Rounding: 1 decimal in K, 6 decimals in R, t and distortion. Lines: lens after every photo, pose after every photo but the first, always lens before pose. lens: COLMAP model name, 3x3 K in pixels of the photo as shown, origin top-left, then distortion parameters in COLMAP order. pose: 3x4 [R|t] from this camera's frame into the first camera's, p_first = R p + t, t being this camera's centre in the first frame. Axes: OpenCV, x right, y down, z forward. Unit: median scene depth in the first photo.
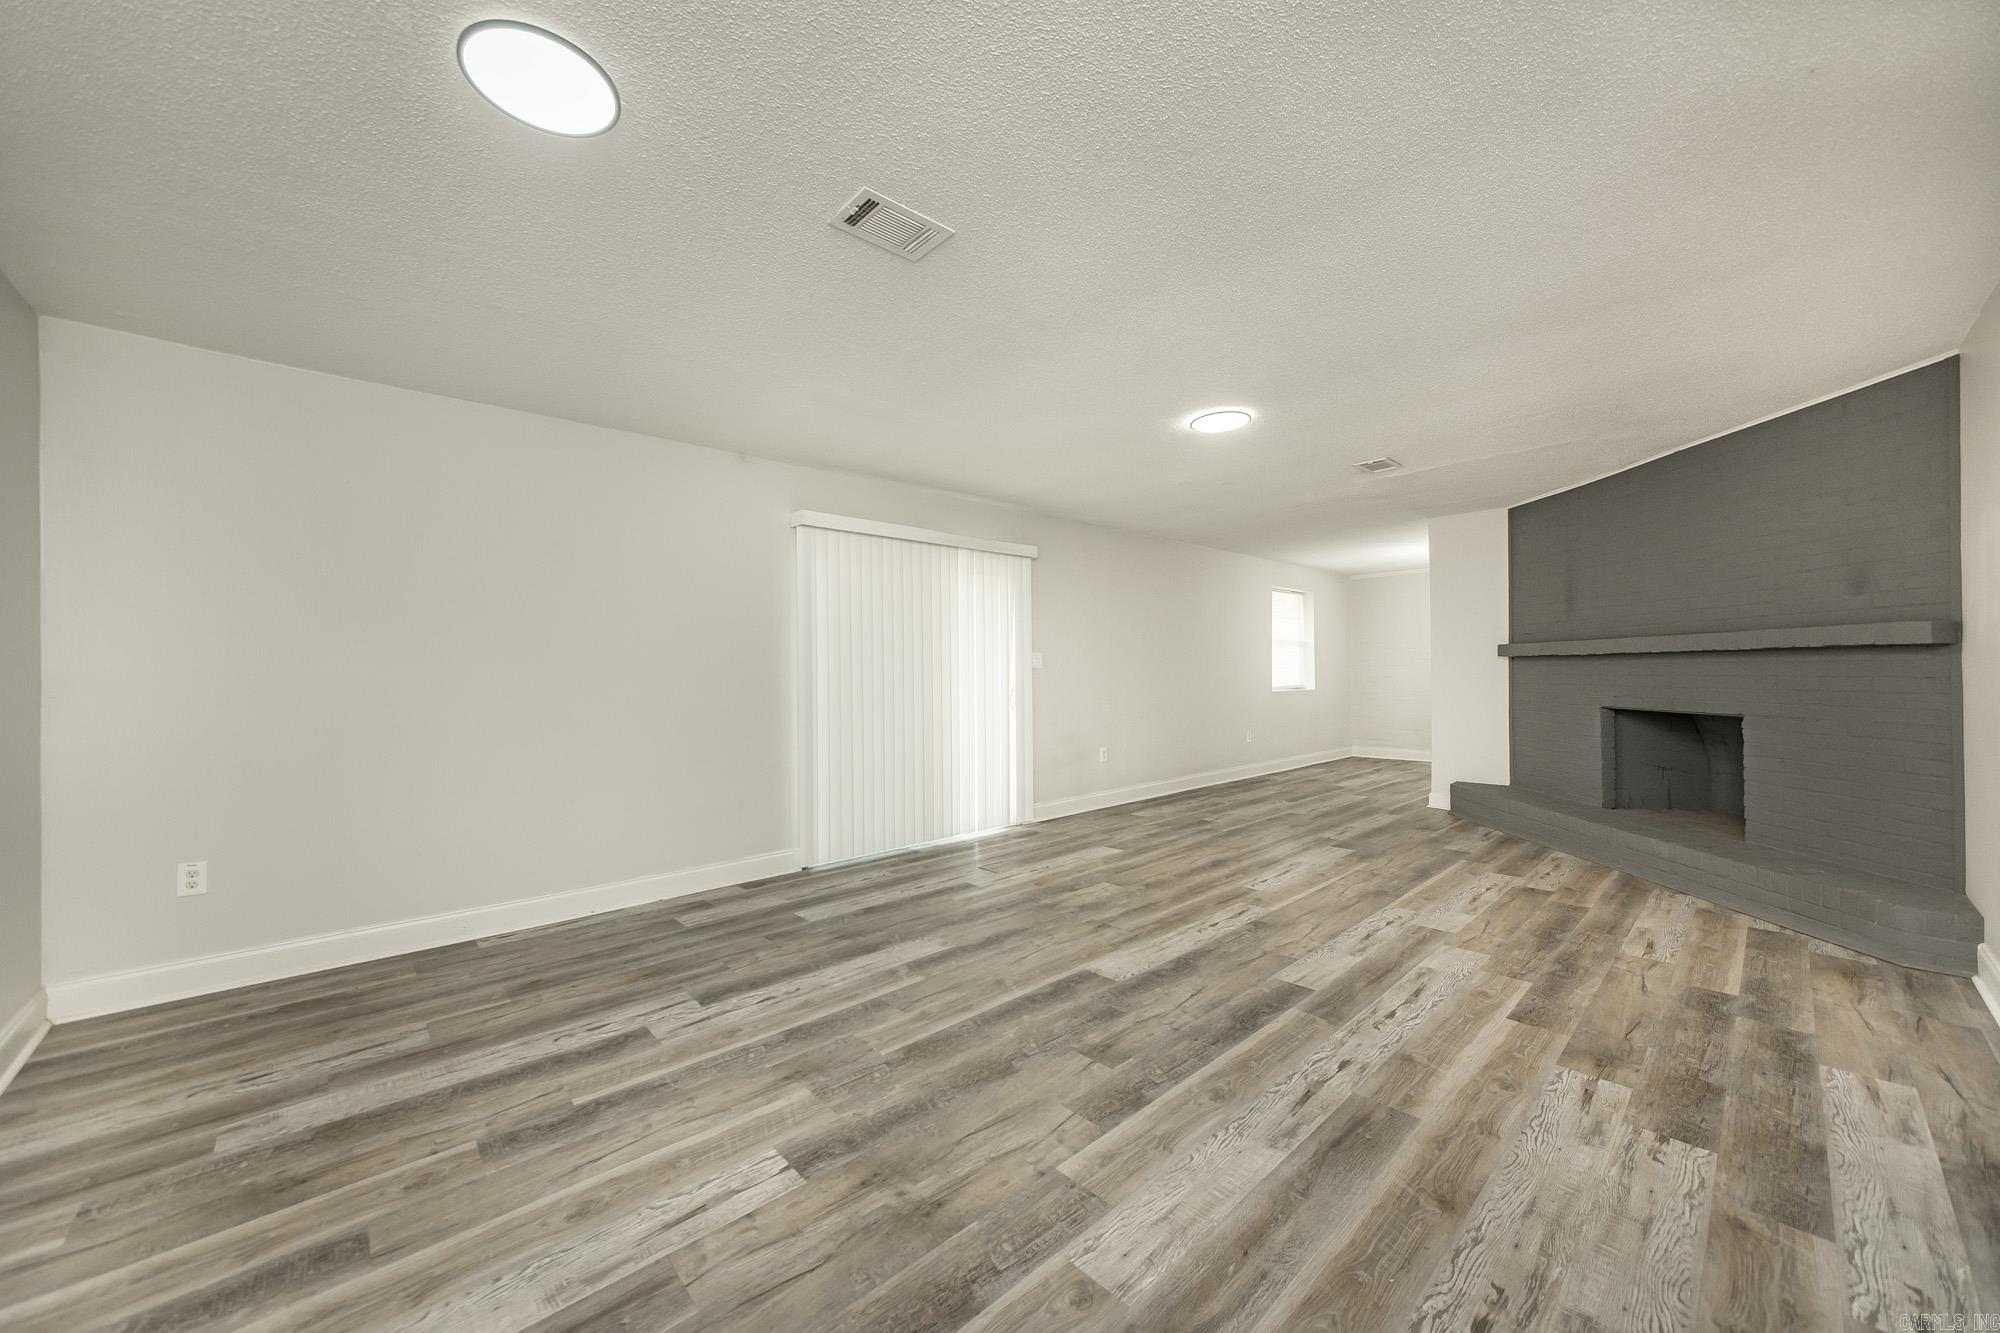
lens RADIAL K [[726.6, 0, 996.2], [0, 726.6, 677.1], [0, 0, 1]] dist [-0.011074, 0.003943]
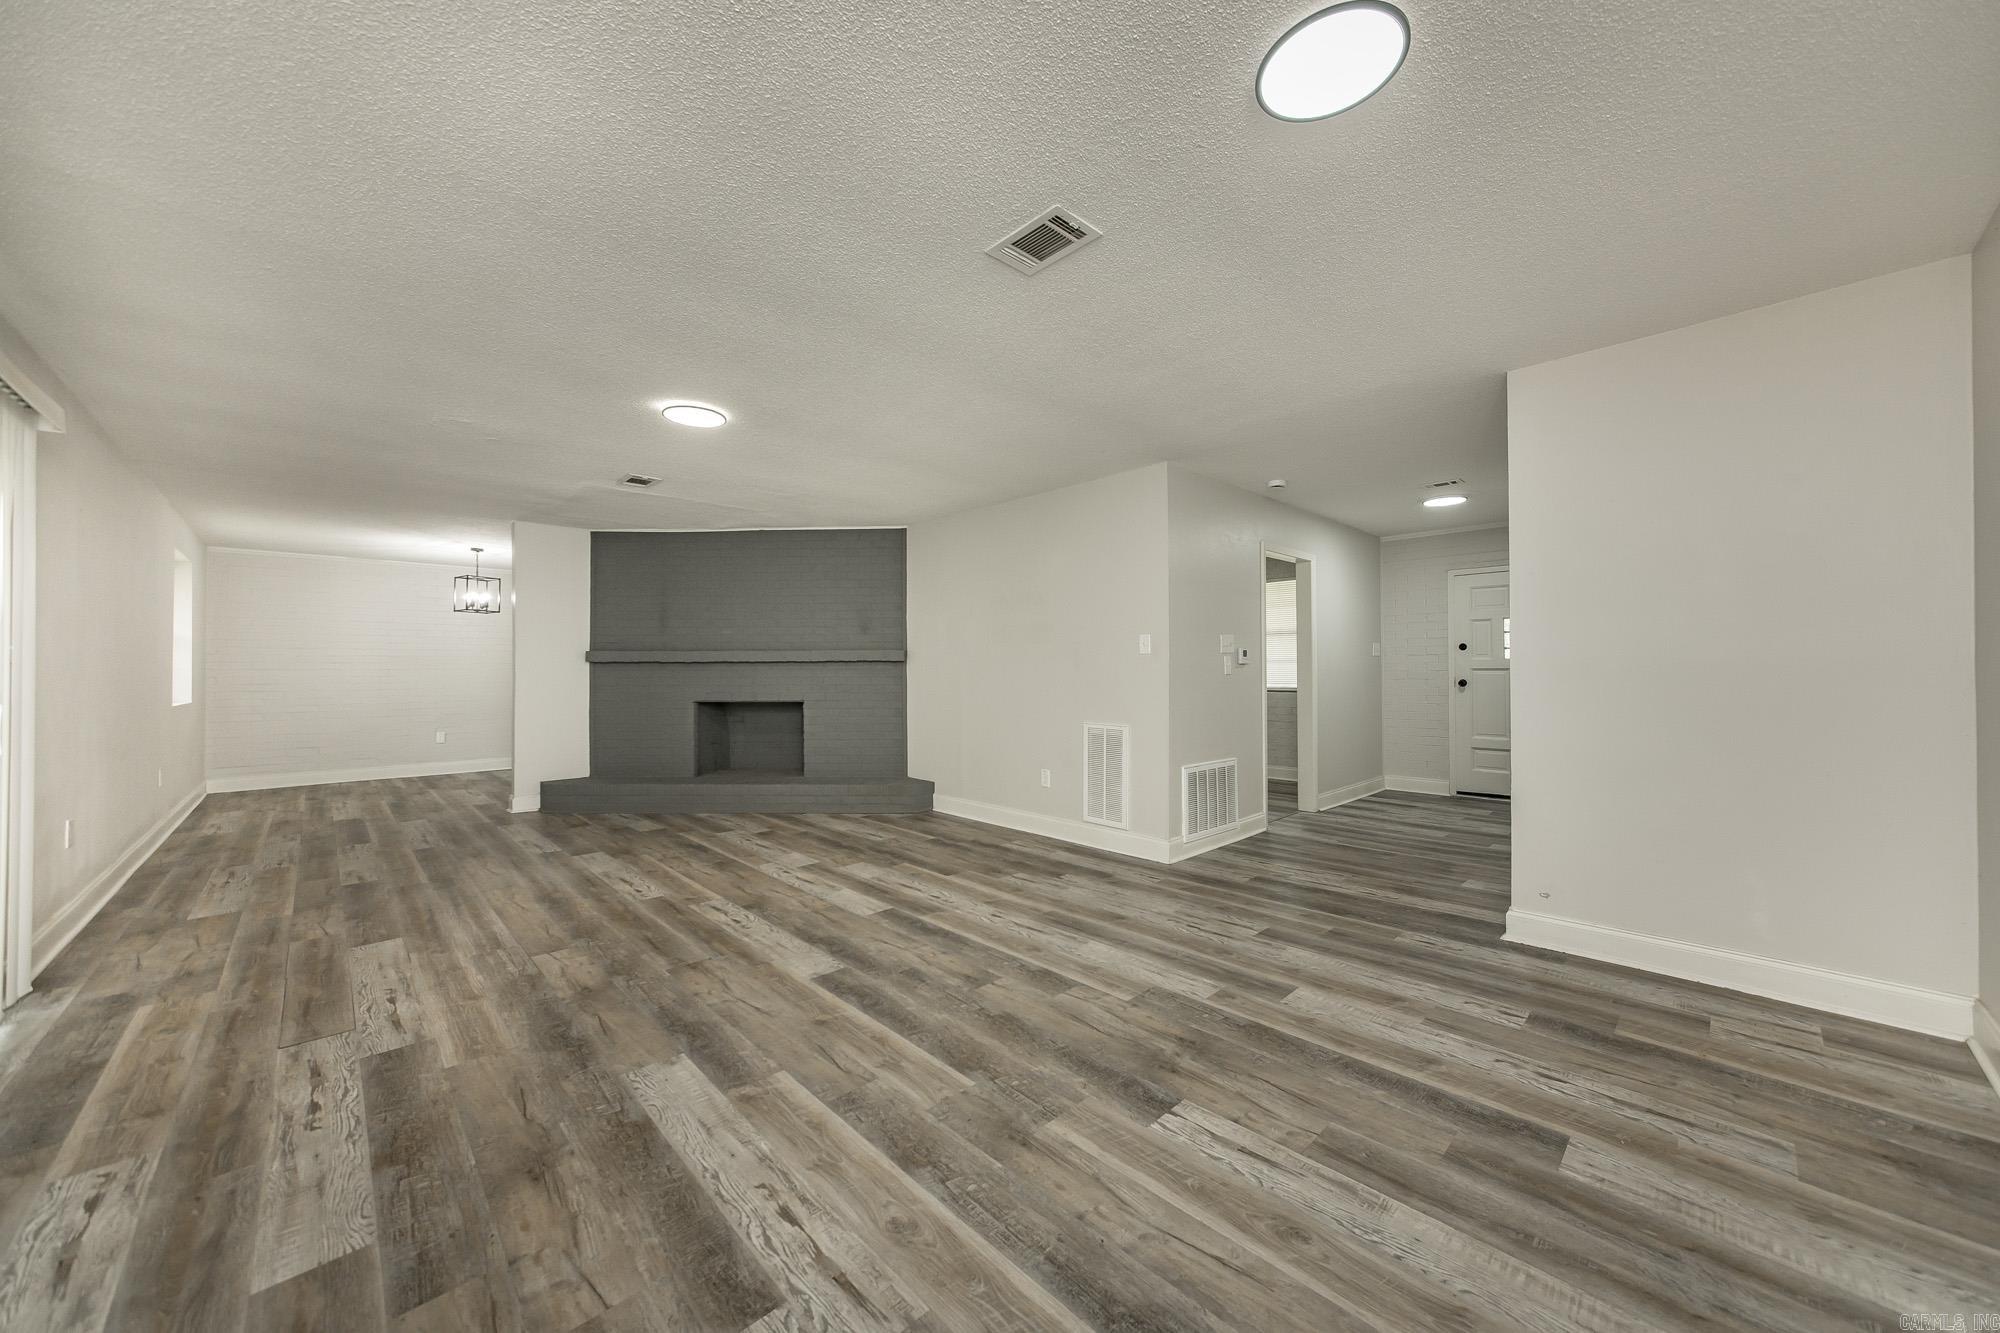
lens RADIAL K [[726.6, 0, 998.9], [0, 726.6, 661.5], [0, 0, 1]] dist [-0.011074, 0.003943]
pose [[-0.017445, 0.025029, 0.999534, -0.616174], [0.012502, 0.999614, -0.024813, 0.011803], [-0.999770, 0.012063, -0.017751, 0.564596]]
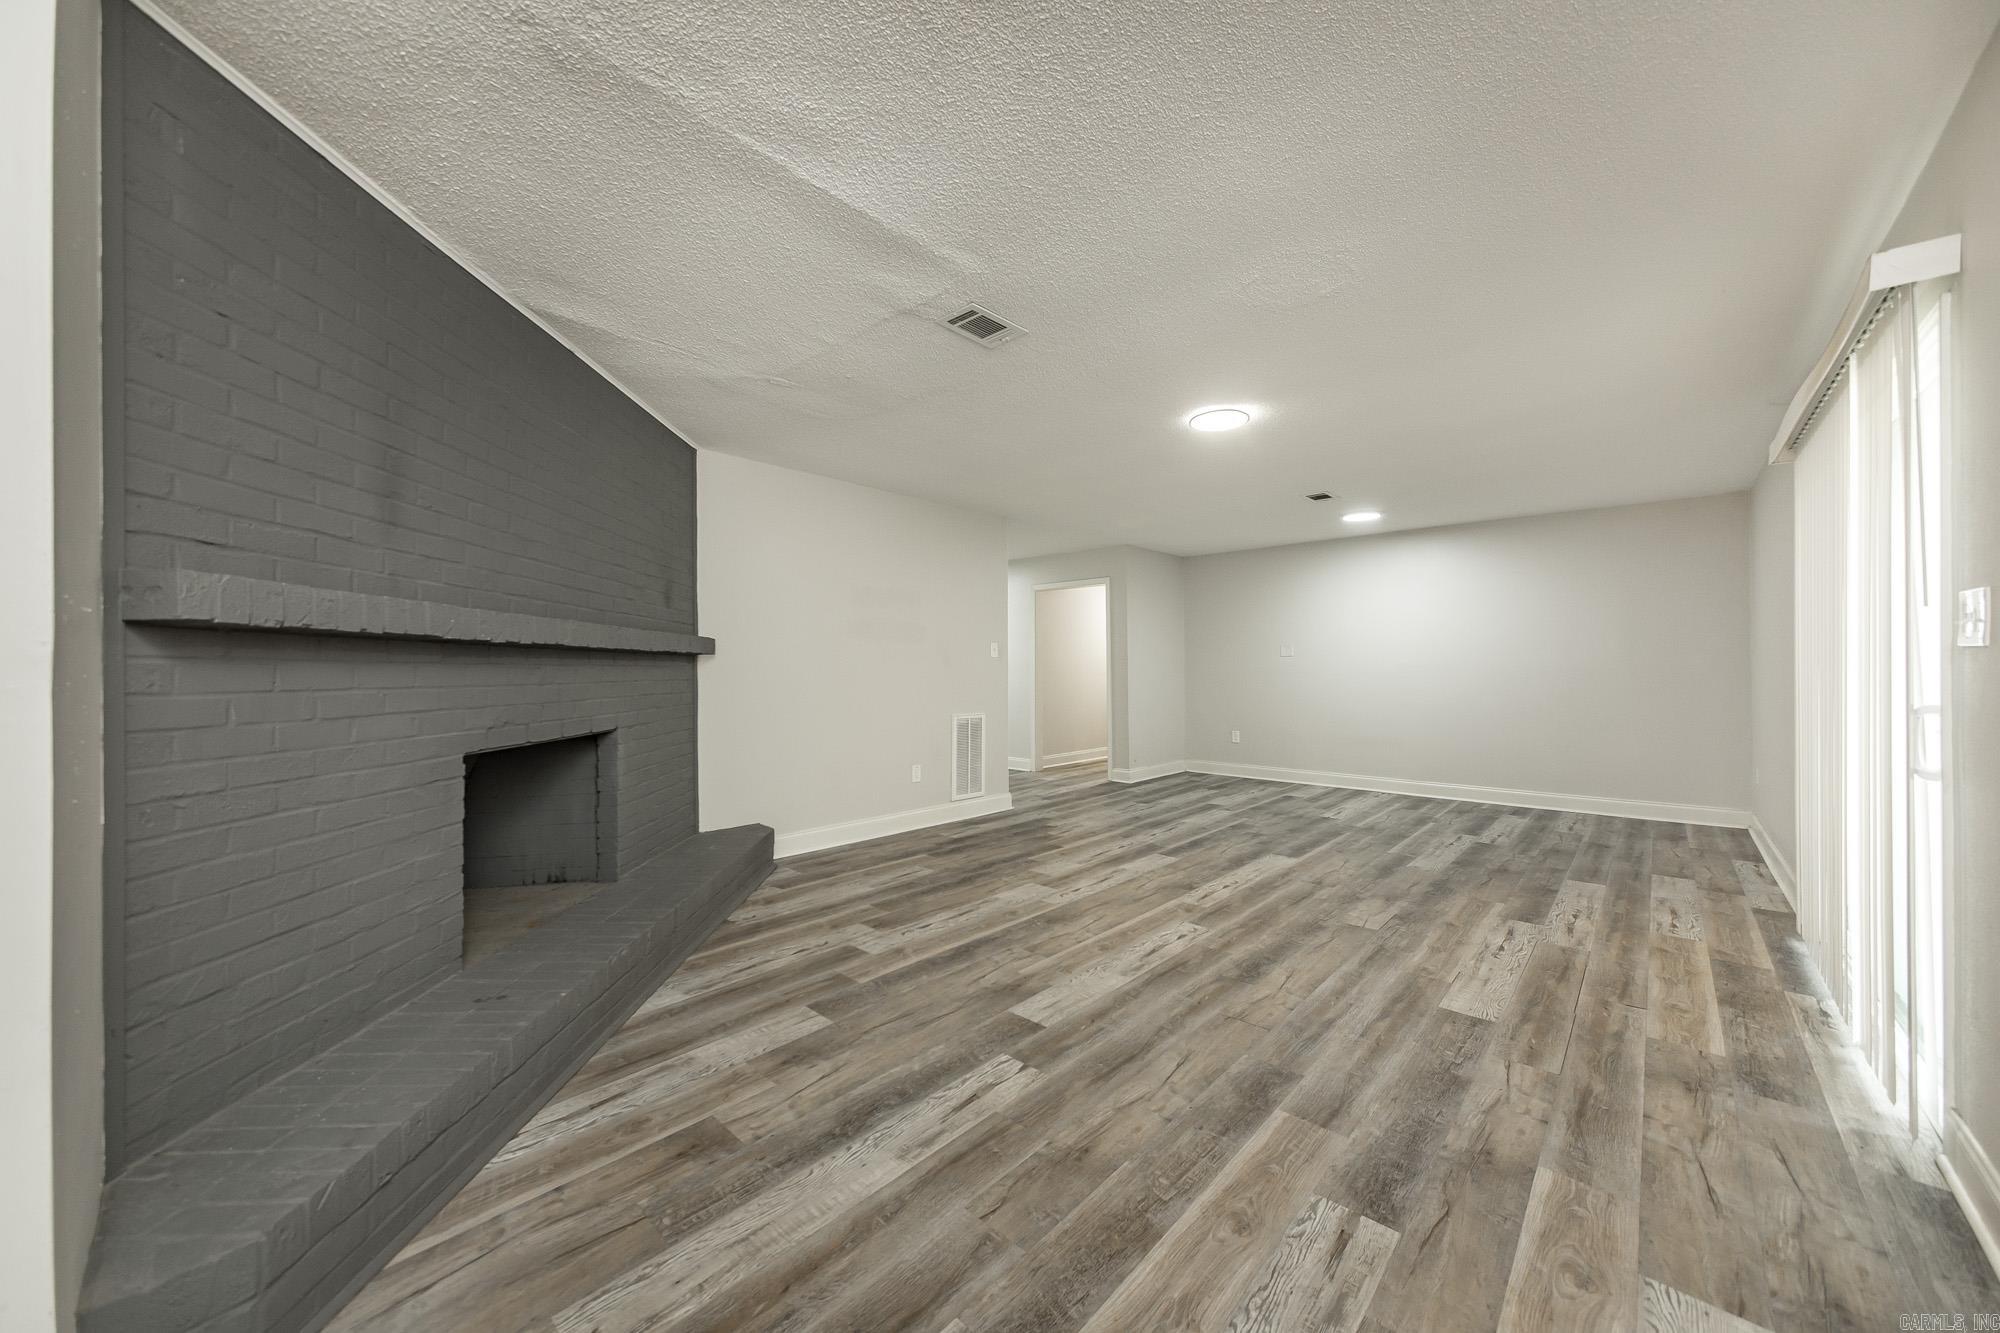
lens RADIAL K [[726.6, 0, 1000.4], [0, 726.6, 653.3], [0, 0, 1]] dist [-0.011074, 0.003943]
pose [[-0.995702, 0.010095, -0.092061, 0.657866], [0.011304, 0.999856, -0.012619, -0.016080], [0.091920, -0.013605, -0.995673, 1.833875]]
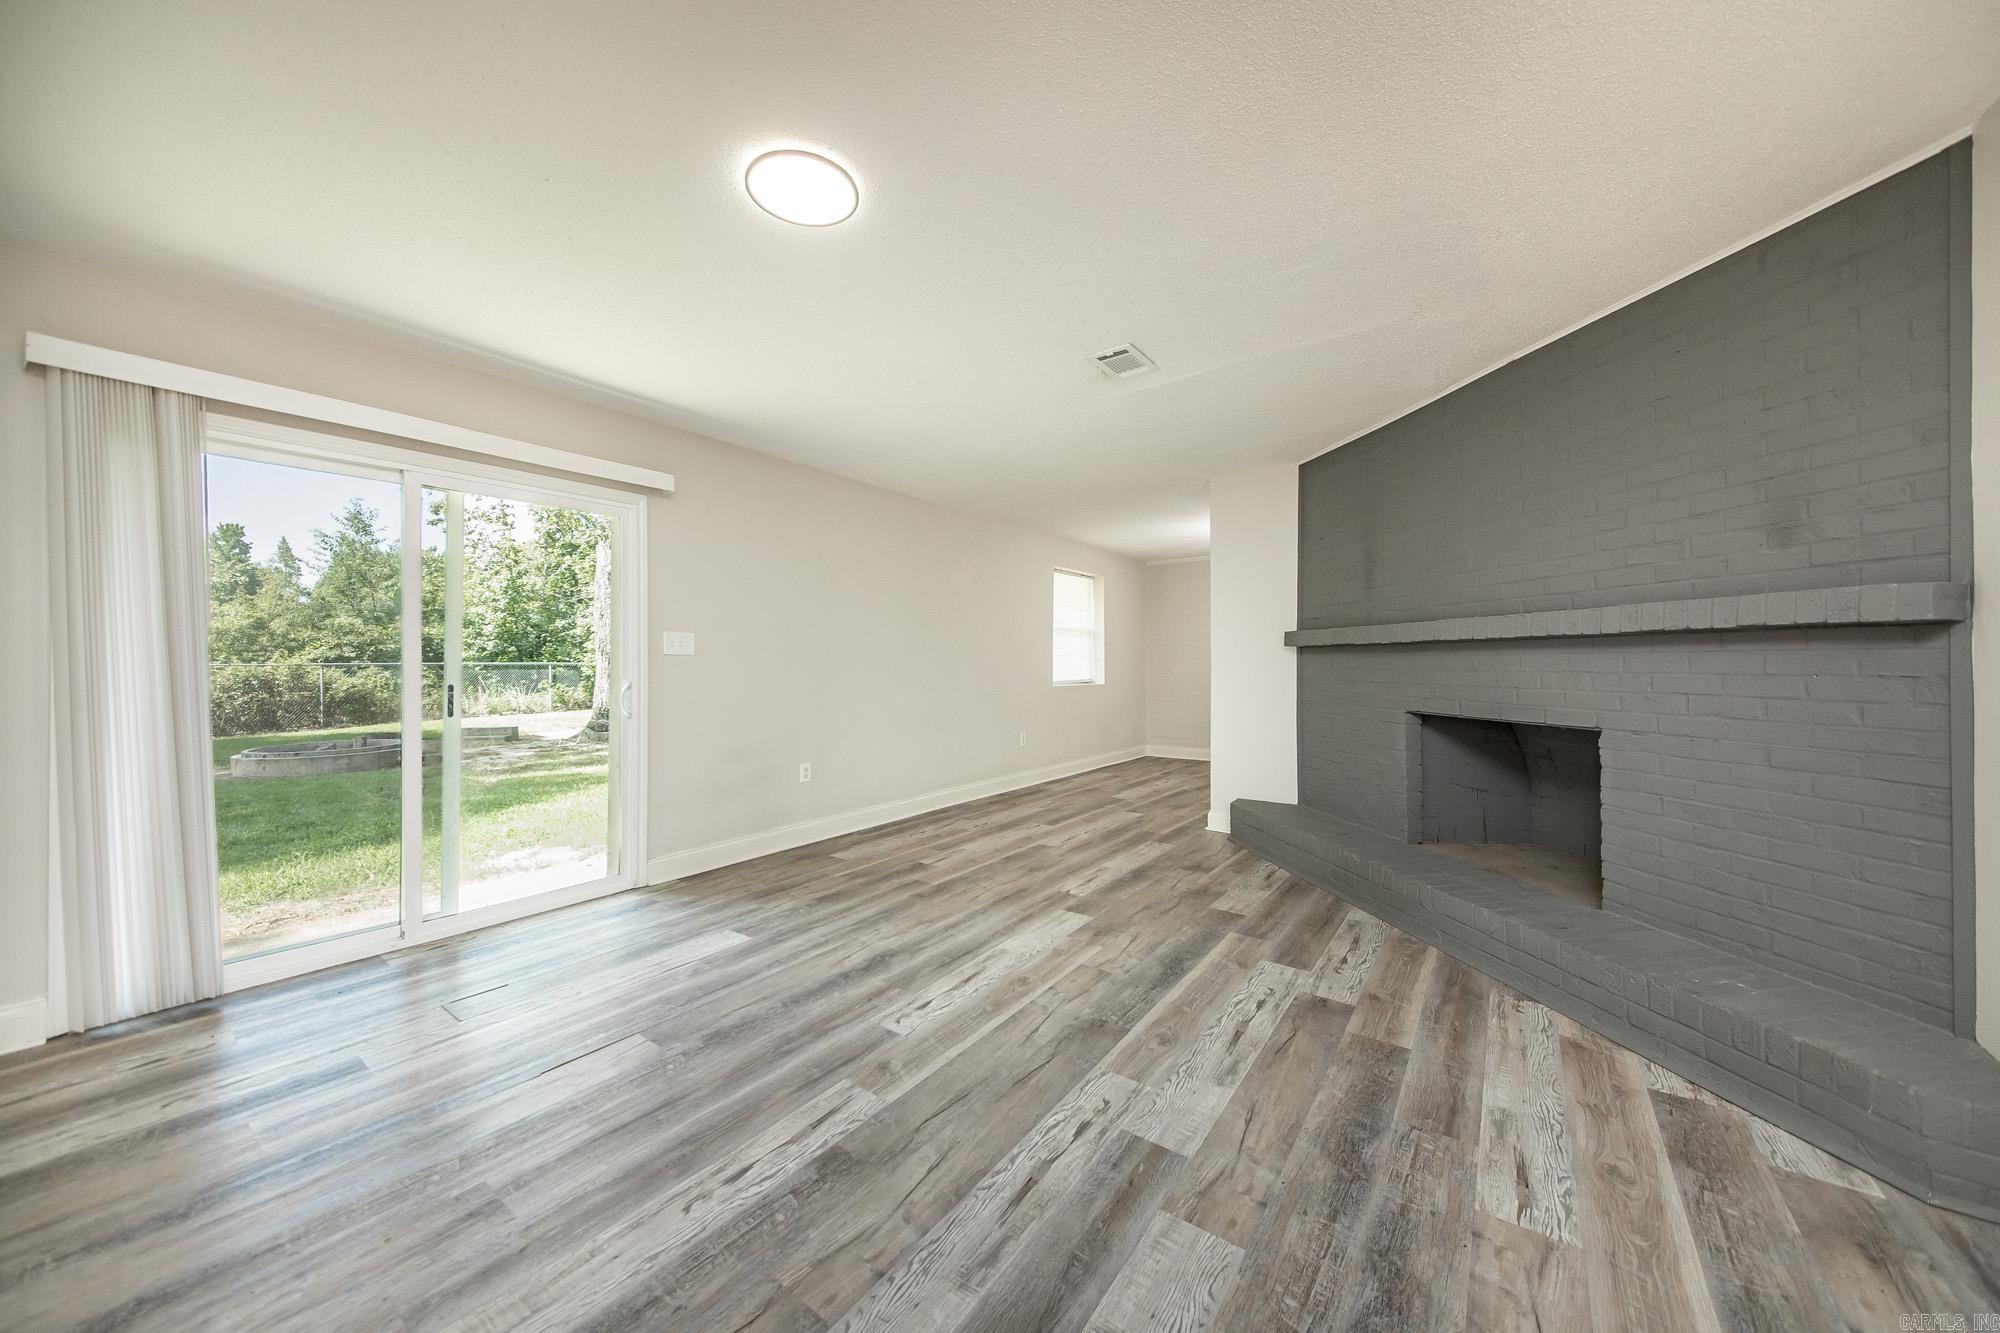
lens RADIAL K [[690.5, 0, 987.8], [0, 690.5, 671.3], [0, 0, 1]] dist [0.018264, -0.000725]
pose [[0.982579, 0.004691, 0.185784, 0.325280], [-0.005316, 0.999982, 0.002868, -0.000552], [-0.185767, -0.003806, 0.982586, 0.437562]]
